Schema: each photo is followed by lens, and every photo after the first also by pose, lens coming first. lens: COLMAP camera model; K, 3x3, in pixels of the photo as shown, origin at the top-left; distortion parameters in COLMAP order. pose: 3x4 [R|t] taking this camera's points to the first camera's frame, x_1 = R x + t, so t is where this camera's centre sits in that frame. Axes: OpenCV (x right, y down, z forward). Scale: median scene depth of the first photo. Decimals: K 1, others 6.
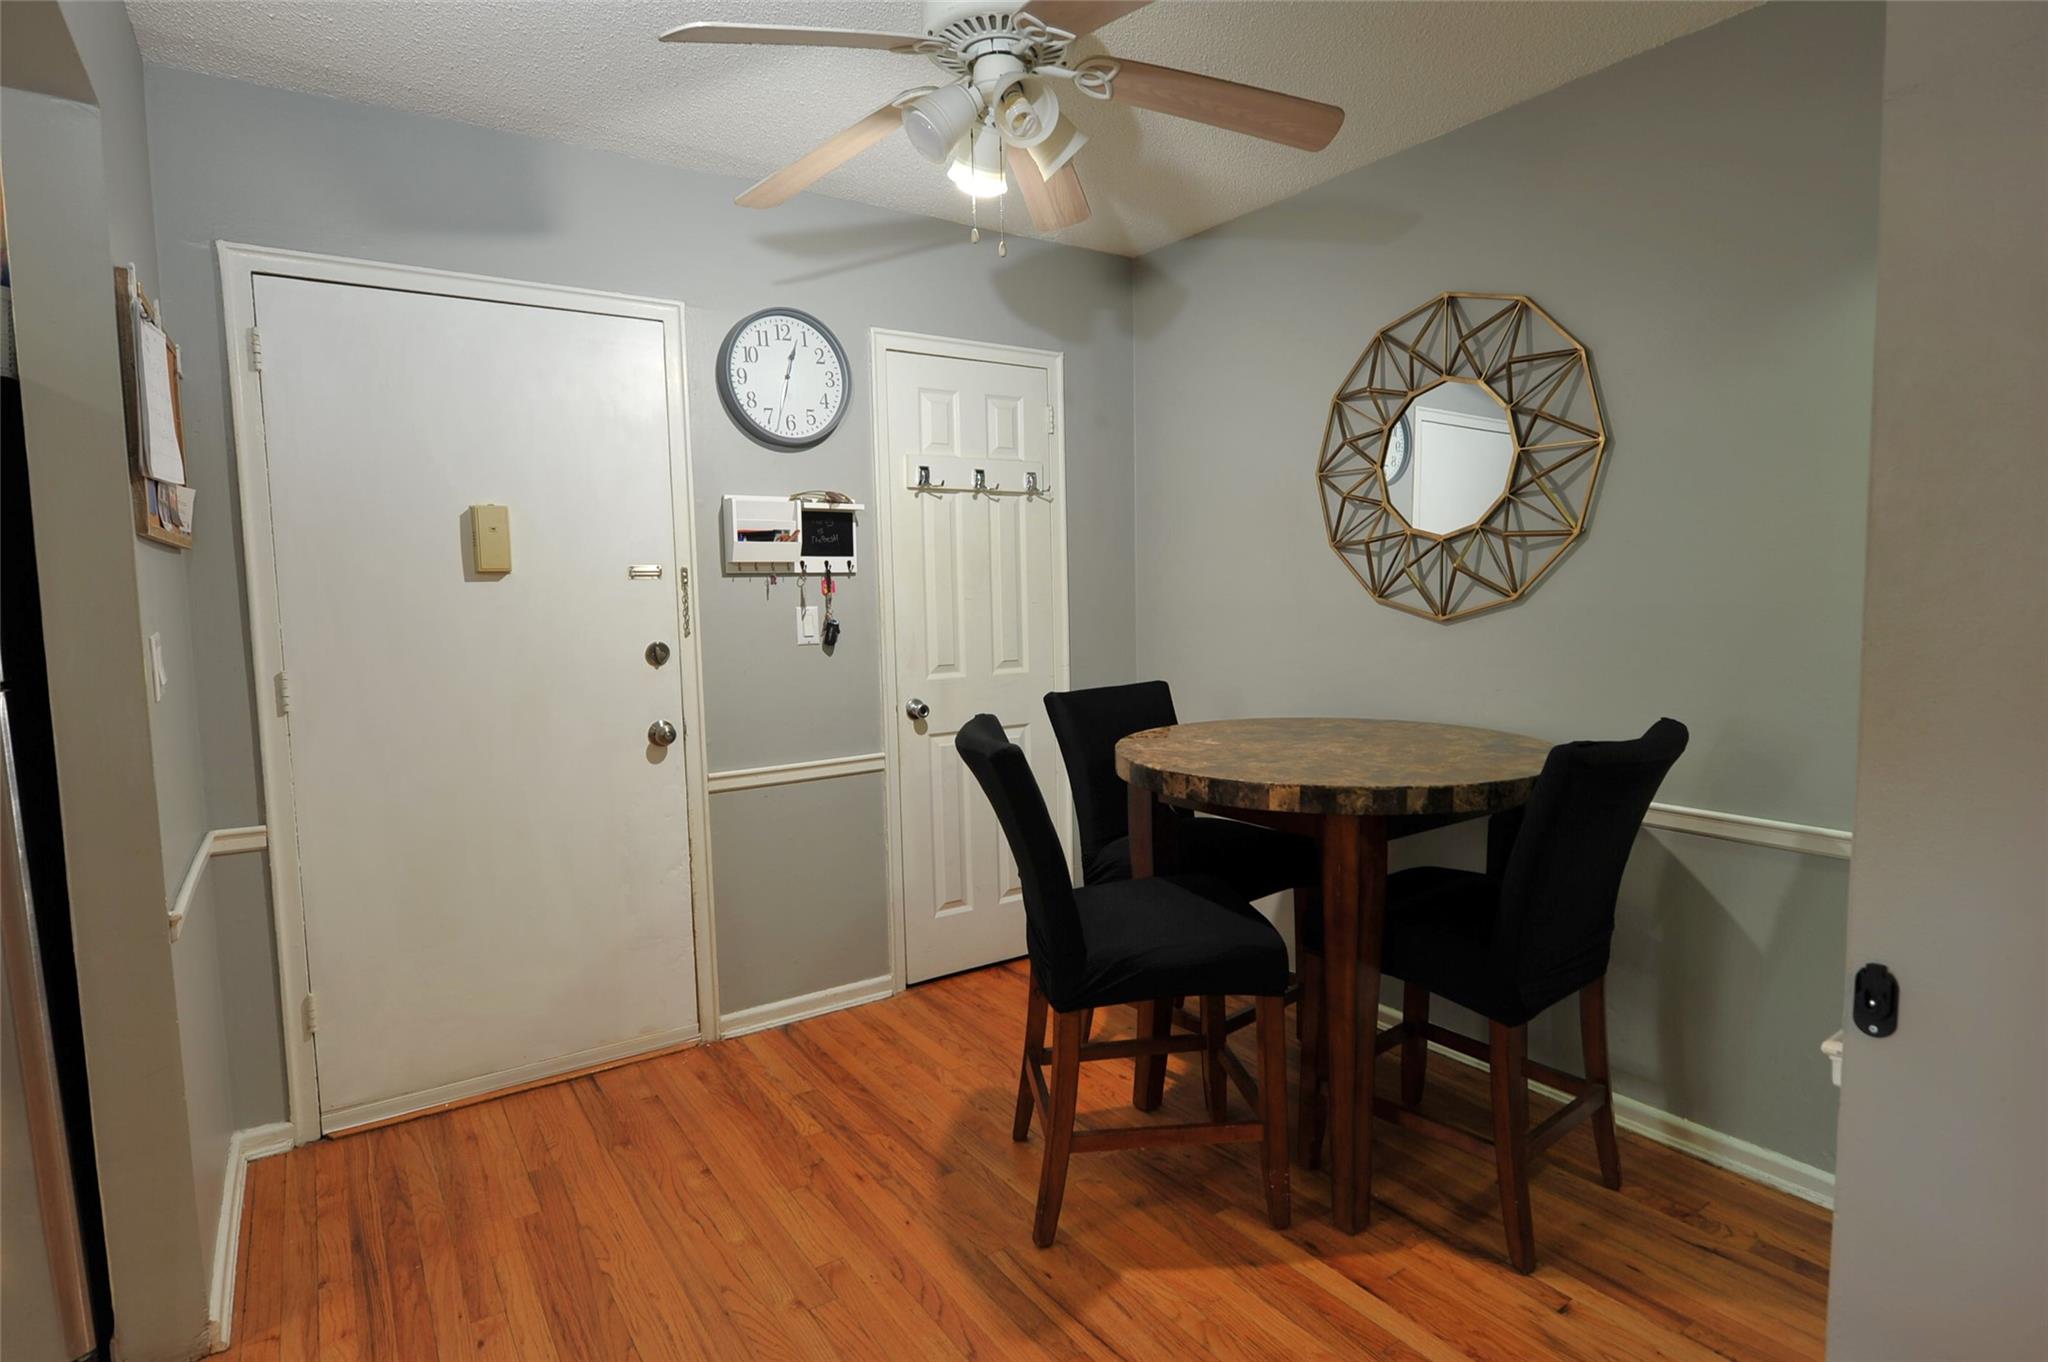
lens RADIAL K [[1058.5, 0, 1030.8], [0, 1058.5, 686.3], [0, 0, 1]] dist [-0.007263, -0.000856]
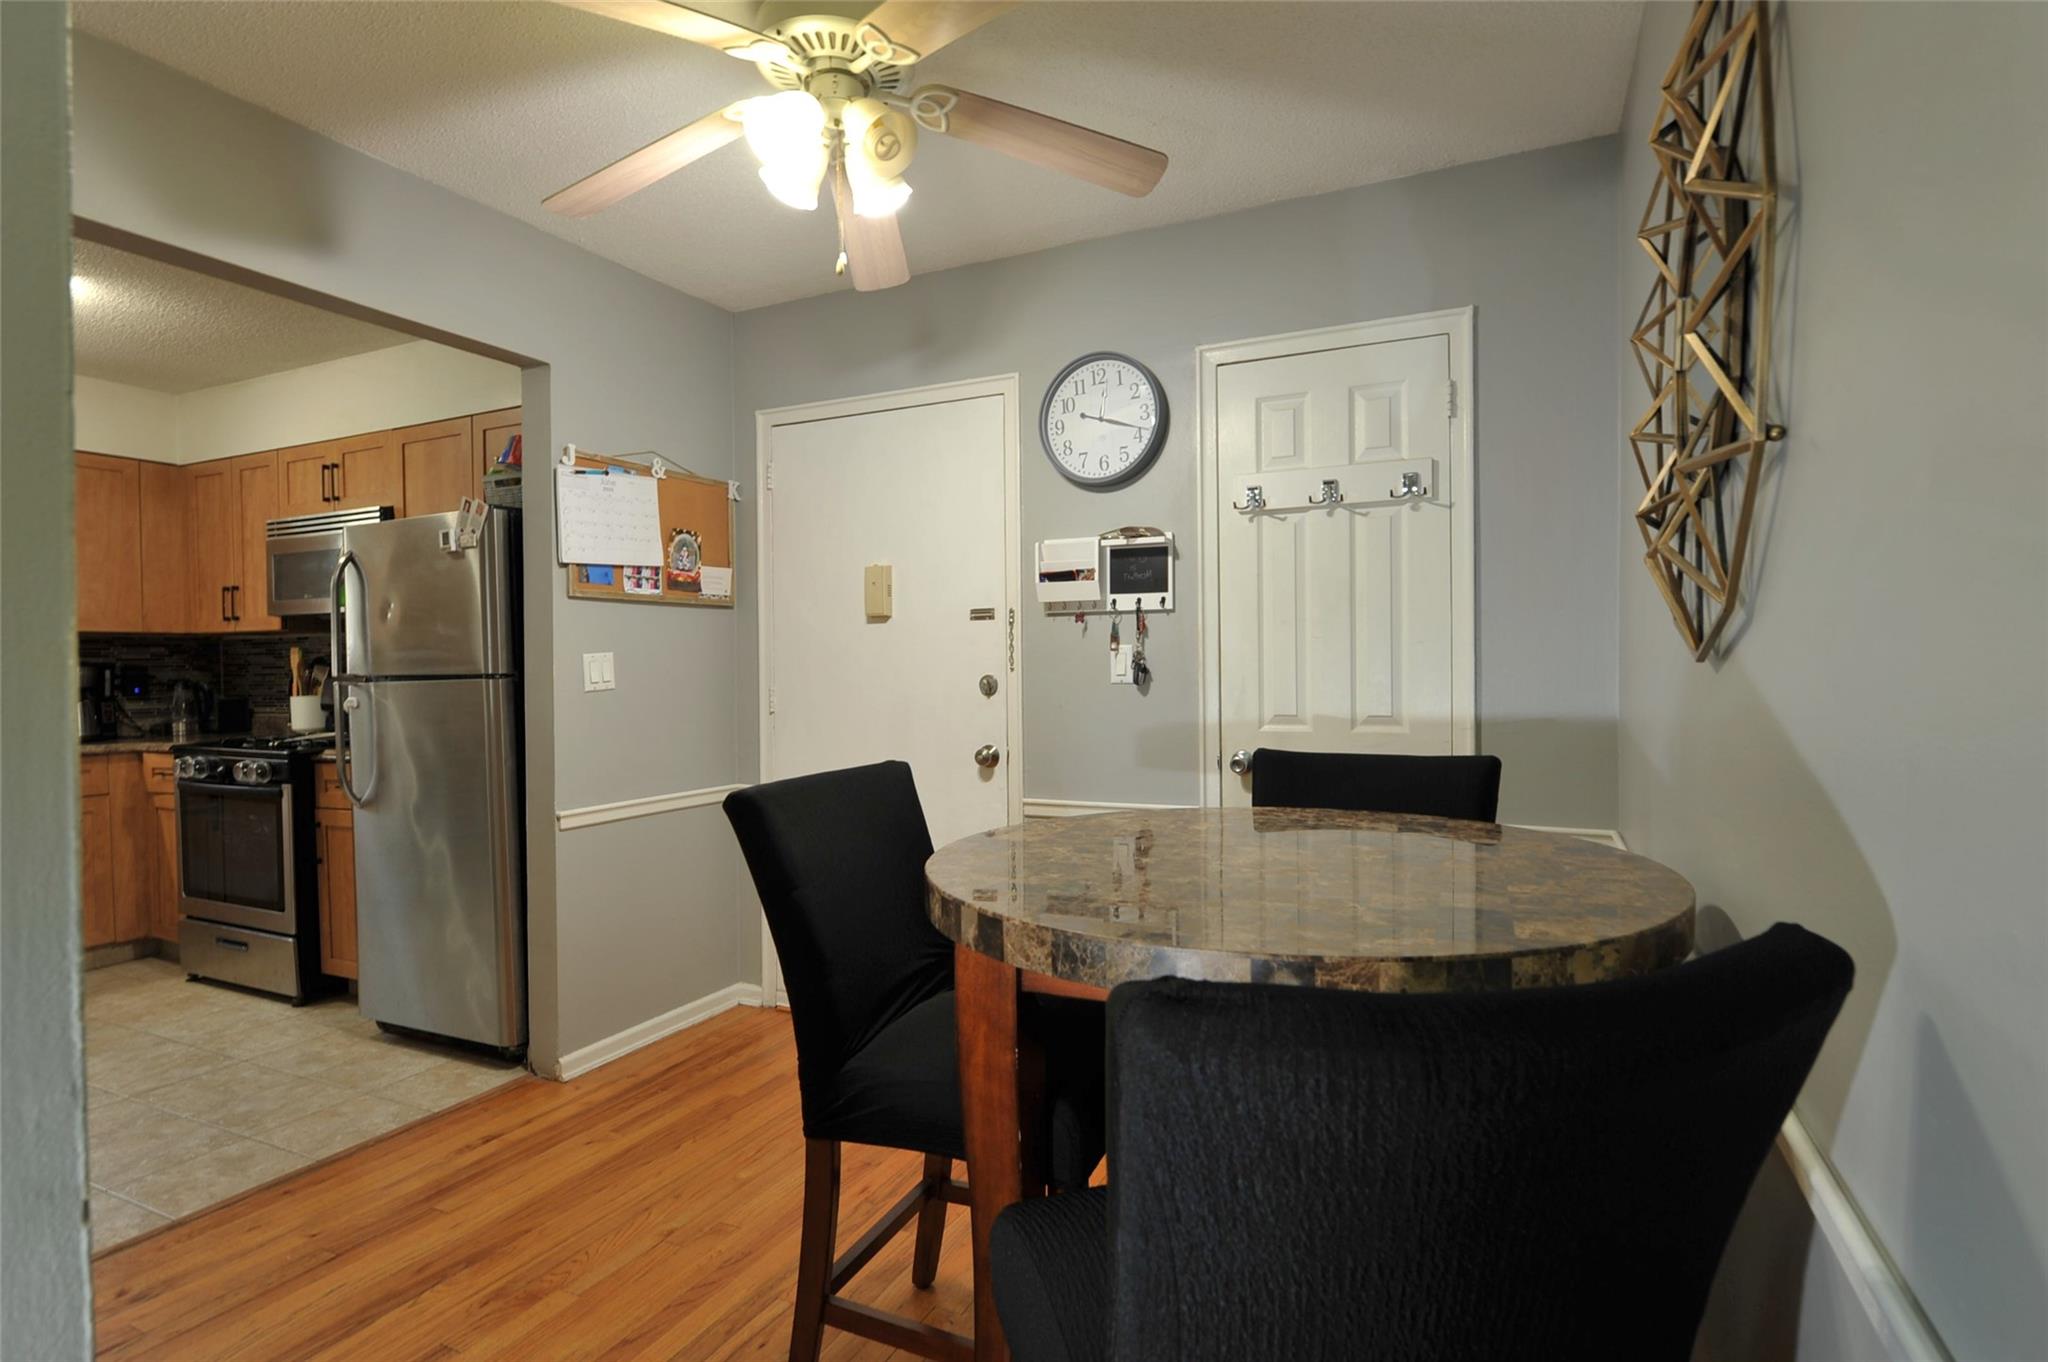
lens RADIAL K [[1024.1, 0, 1032.7], [0, 1024.1, 684.9], [0, 0, 1]] dist [-0.005188, -0.000403]
pose [[0.502626, 0.028761, -0.864025, 0.611297], [-0.079414, 0.996757, -0.013018, -0.020486], [0.860849, 0.075159, 0.503280, 0.481928]]
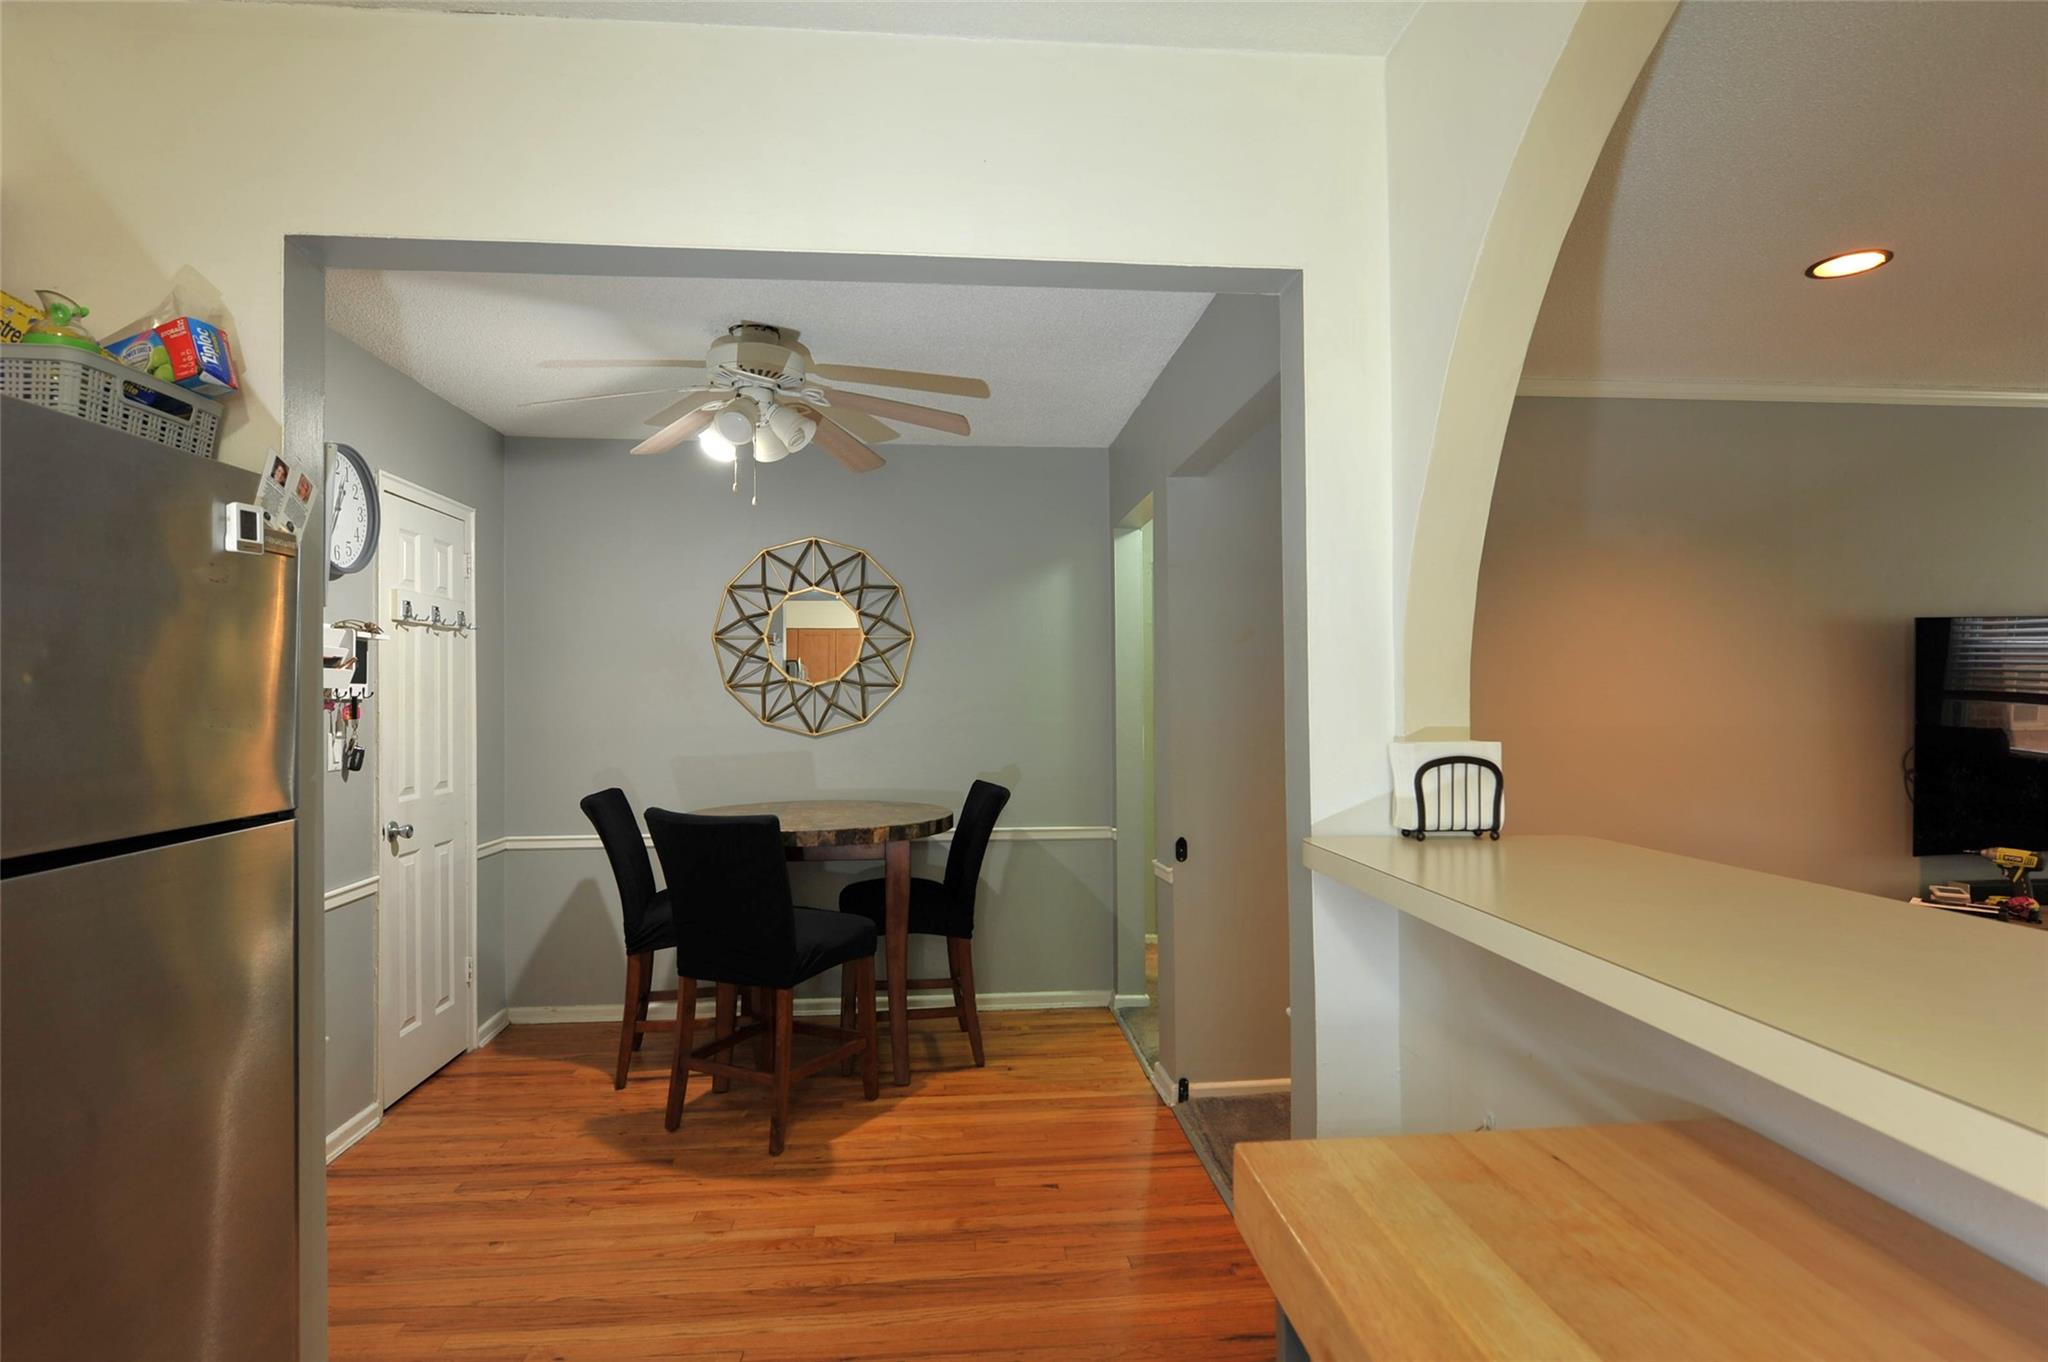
lens RADIAL K [[1058.5, 0, 1031.2], [0, 1058.5, 691.0], [0, 0, 1]] dist [-0.007263, -0.000856]
pose [[0.481704, 0.023679, 0.876014, -0.818358], [0.077961, 0.994513, -0.069752, 0.006979], [-0.872859, 0.101895, 0.477215, -0.055374]]
